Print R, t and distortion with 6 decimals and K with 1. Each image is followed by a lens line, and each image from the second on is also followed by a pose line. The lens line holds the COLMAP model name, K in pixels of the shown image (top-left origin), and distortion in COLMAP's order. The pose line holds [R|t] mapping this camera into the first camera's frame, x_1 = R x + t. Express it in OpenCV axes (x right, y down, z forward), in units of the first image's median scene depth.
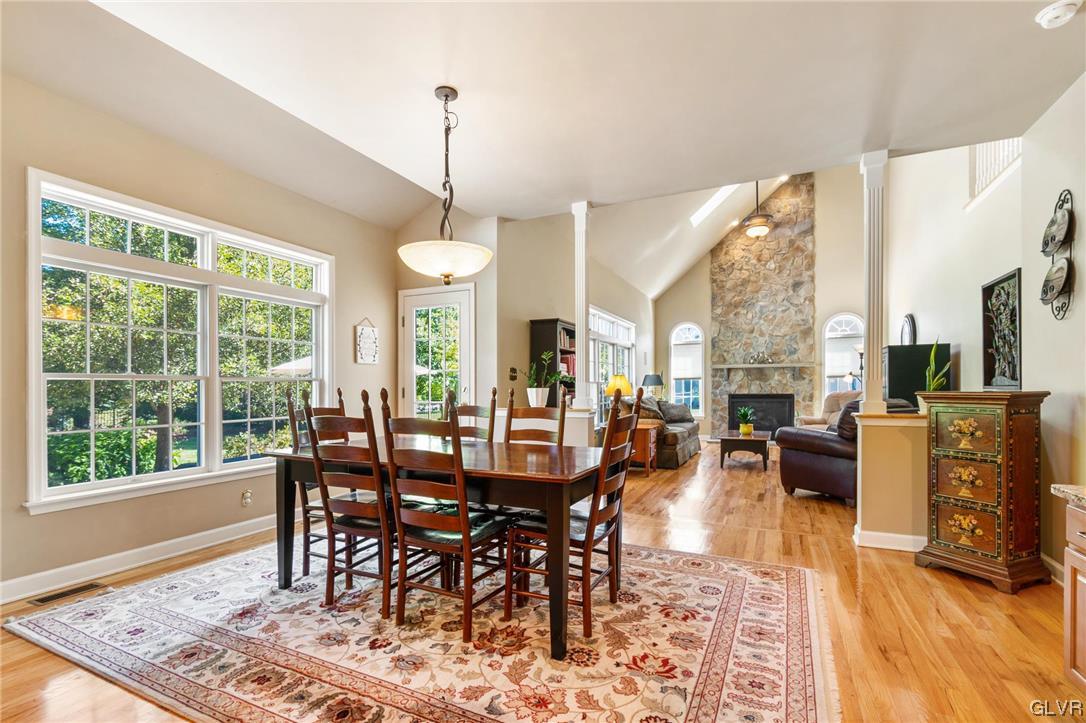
lens RADIAL K [[491.3, 0, 549.5], [0, 491.3, 389.8], [0, 0, 1]] dist [0.009884, -0.005566]
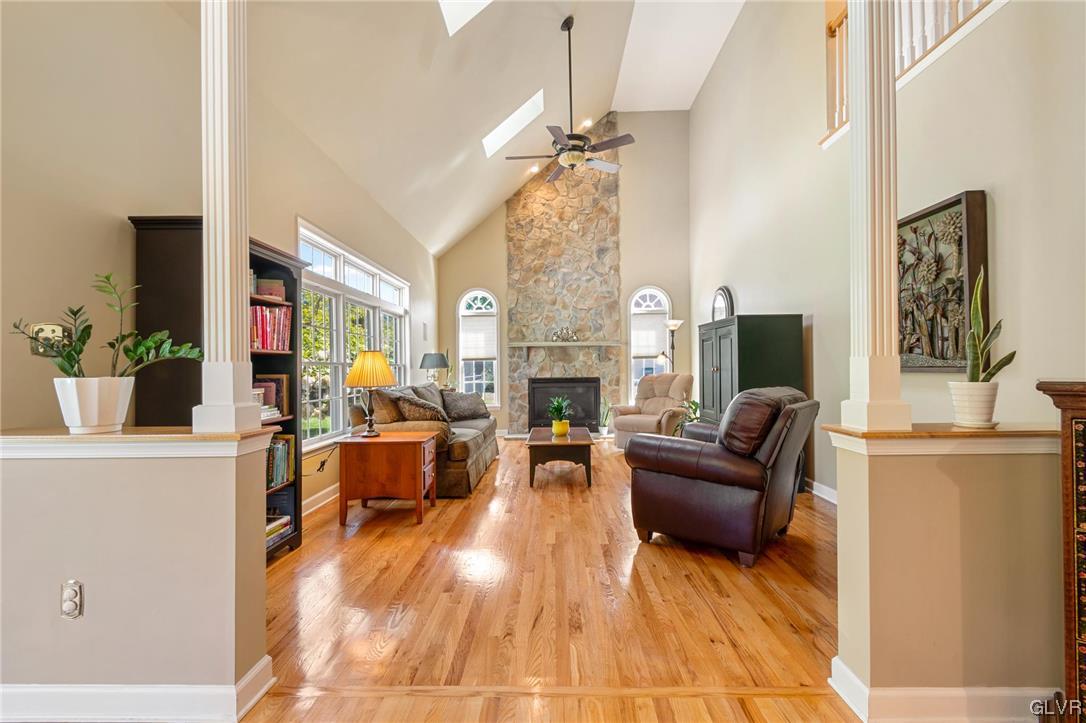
lens RADIAL K [[491.3, 0, 553.4], [0, 491.3, 372.6], [0, 0, 1]] dist [0.009884, -0.005566]
pose [[0.909057, -0.007676, 0.416600, 0.090934], [0.006983, 0.999971, 0.003187, -0.004248], [-0.416612, 0.000012, 0.909084, 0.357087]]
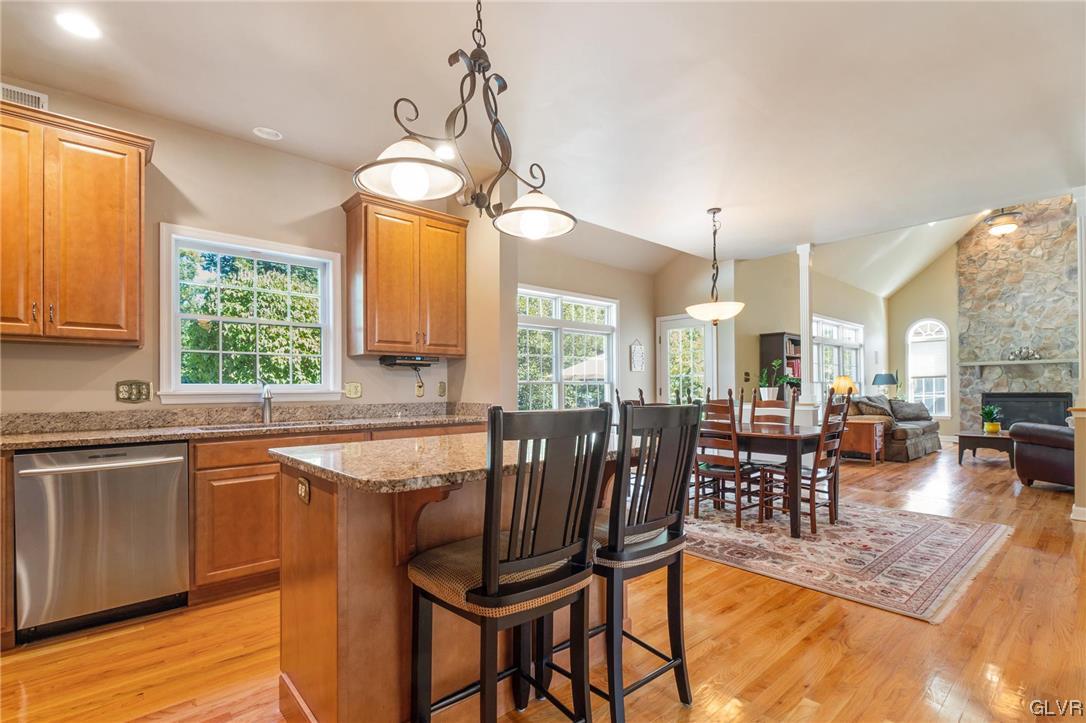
lens RADIAL K [[491.3, 0, 546.5], [0, 491.3, 383.8], [0, 0, 1]] dist [0.009884, -0.005566]
pose [[0.914591, -0.008301, -0.404294, -0.024311], [0.003632, 0.999918, -0.012313, 0.000199], [0.404363, 0.009793, 0.914546, -0.303565]]
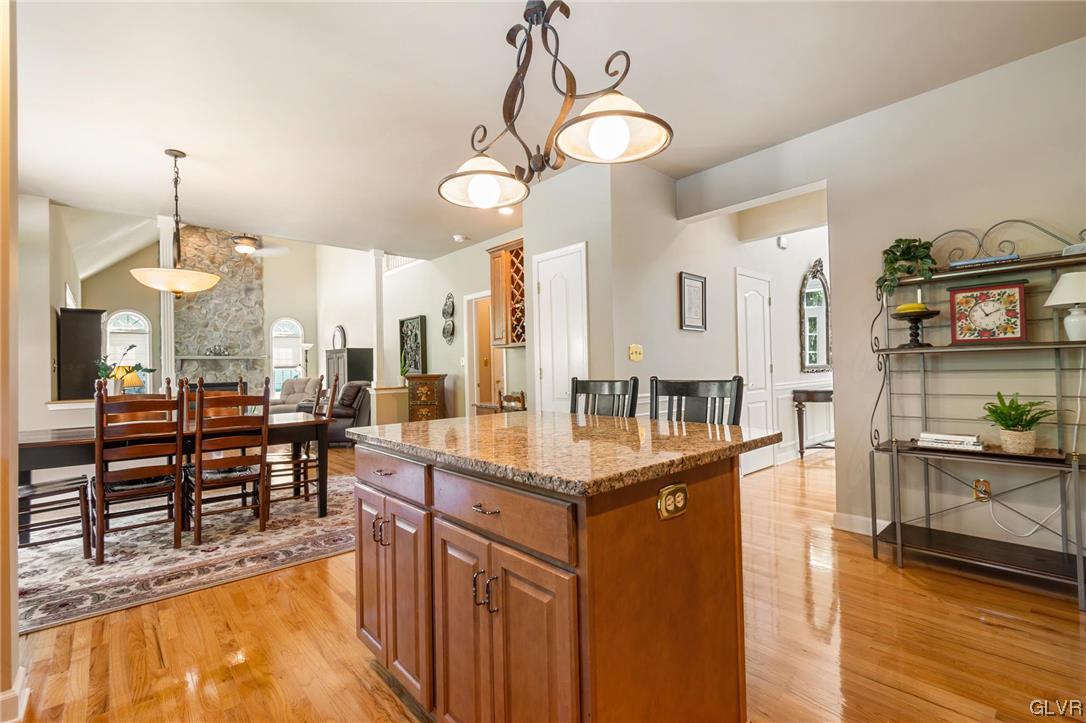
lens RADIAL K [[491.3, 0, 535.7], [0, 491.3, 359.9], [0, 0, 1]] dist [0.009884, -0.005566]
pose [[0.416110, 0.013039, 0.909221, -0.407812], [0.023731, 0.999401, -0.025193, 0.001955], [-0.909004, 0.032060, 0.415552, -0.164538]]
